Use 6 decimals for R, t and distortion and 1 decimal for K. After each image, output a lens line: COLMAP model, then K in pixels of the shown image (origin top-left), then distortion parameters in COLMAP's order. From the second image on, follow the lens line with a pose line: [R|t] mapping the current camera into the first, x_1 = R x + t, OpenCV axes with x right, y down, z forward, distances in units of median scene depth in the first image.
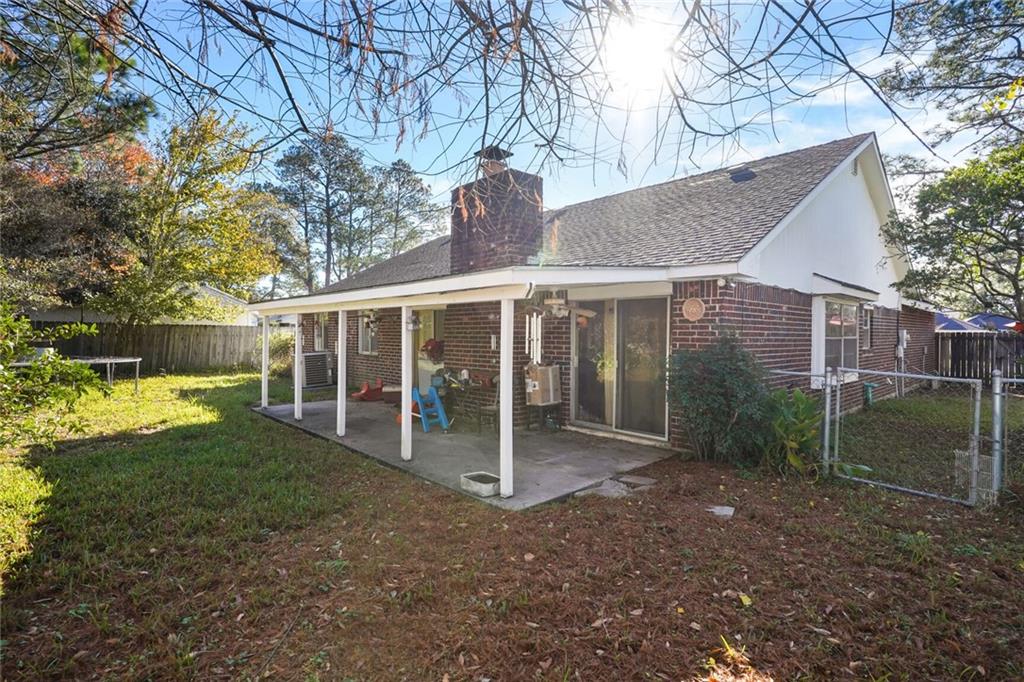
lens RADIAL K [[501.0, 0, 510.0], [0, 501.0, 340.4], [0, 0, 1]] dist [-0.008208, 0.003142]
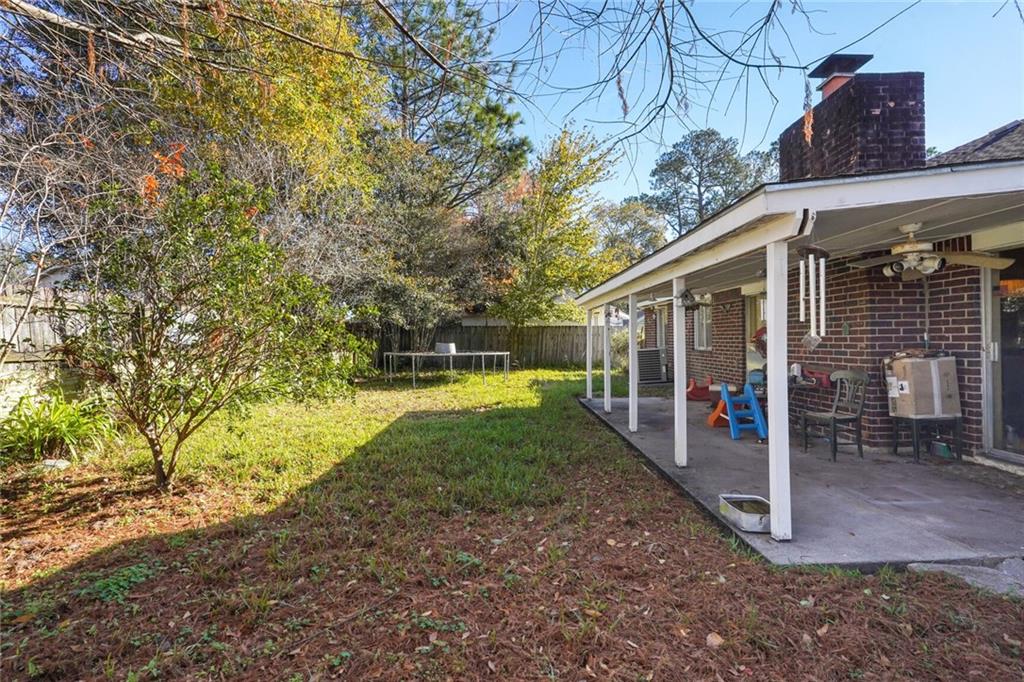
lens RADIAL K [[501.0, 0, 511.4], [0, 501.0, 339.9], [0, 0, 1]] dist [-0.008208, 0.003142]
pose [[0.733090, -0.014896, -0.679968, 0.114597], [0.005542, 0.999858, -0.015929, 0.034219], [0.680109, 0.007909, 0.733069, 0.165489]]
